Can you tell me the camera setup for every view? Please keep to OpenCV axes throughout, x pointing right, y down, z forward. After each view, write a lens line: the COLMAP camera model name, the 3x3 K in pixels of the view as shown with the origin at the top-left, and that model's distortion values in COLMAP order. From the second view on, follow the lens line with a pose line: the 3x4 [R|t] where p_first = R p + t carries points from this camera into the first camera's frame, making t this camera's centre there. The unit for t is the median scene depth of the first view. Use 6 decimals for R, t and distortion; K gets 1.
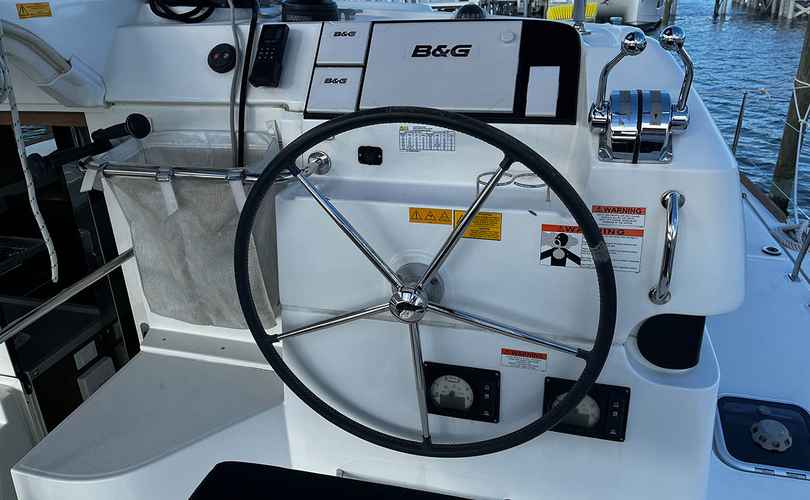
lens RADIAL K [[608.2, 0, 405.0], [0, 608.2, 250.0], [0, 0, 1]] dist [0.005064, -0.001104]
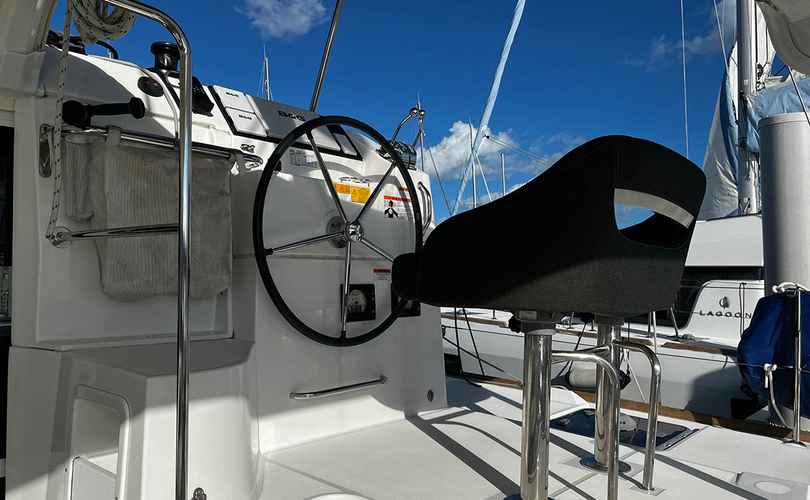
lens RADIAL K [[608.2, 0, 405.0], [0, 608.2, 250.0], [0, 0, 1]] dist [0.005064, -0.001104]
pose [[0.429883, 0.066075, 0.900463, -1.369465], [0.335097, 0.914411, -0.227075, 0.534499], [-0.838397, 0.399358, 0.370948, 0.251213]]
